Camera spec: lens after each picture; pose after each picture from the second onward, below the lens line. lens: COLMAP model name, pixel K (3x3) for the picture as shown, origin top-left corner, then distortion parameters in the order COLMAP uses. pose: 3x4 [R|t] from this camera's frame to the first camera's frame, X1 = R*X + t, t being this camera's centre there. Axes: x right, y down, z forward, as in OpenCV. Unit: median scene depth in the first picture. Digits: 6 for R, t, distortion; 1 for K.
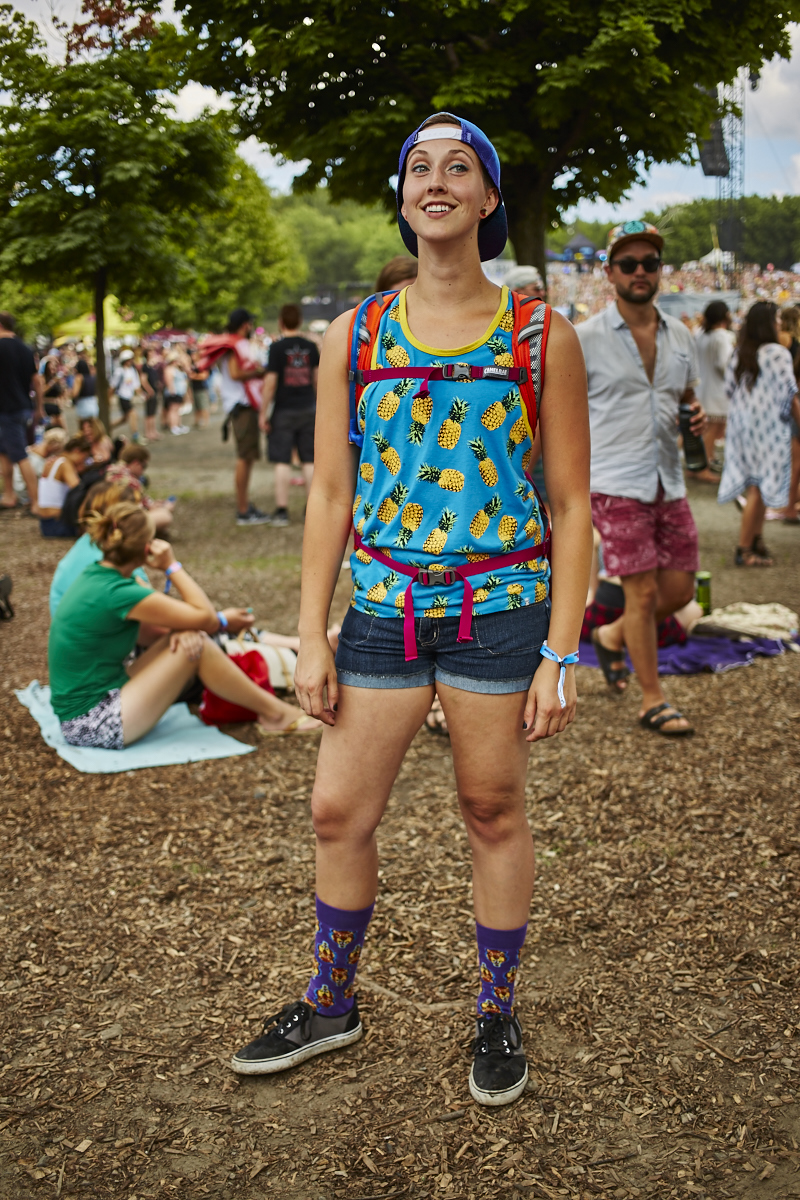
lens RADIAL K [[1317.7, 0, 400.0], [0, 1317.7, 600.0], [0, 0, 1]] dist [-0.010708, -0.013754]
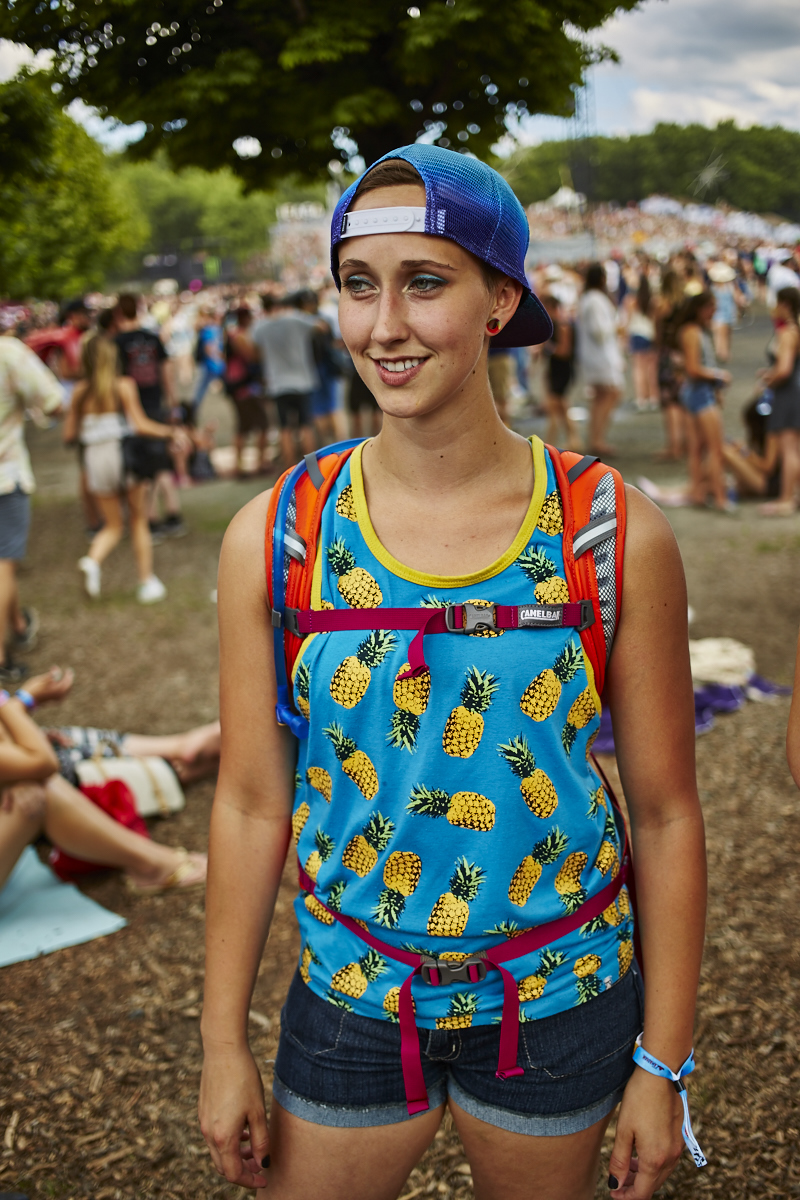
lens RADIAL K [[1398.7, 0, 328.2], [0, 1398.7, 599.1], [0, 0, 1]] dist [0.101059, -0.002702]
pose [[0.997546, -0.054623, 0.043804, -0.040461], [0.054367, 0.998496, 0.007015, -0.180237], [-0.044121, -0.004617, 0.999016, 0.392916]]
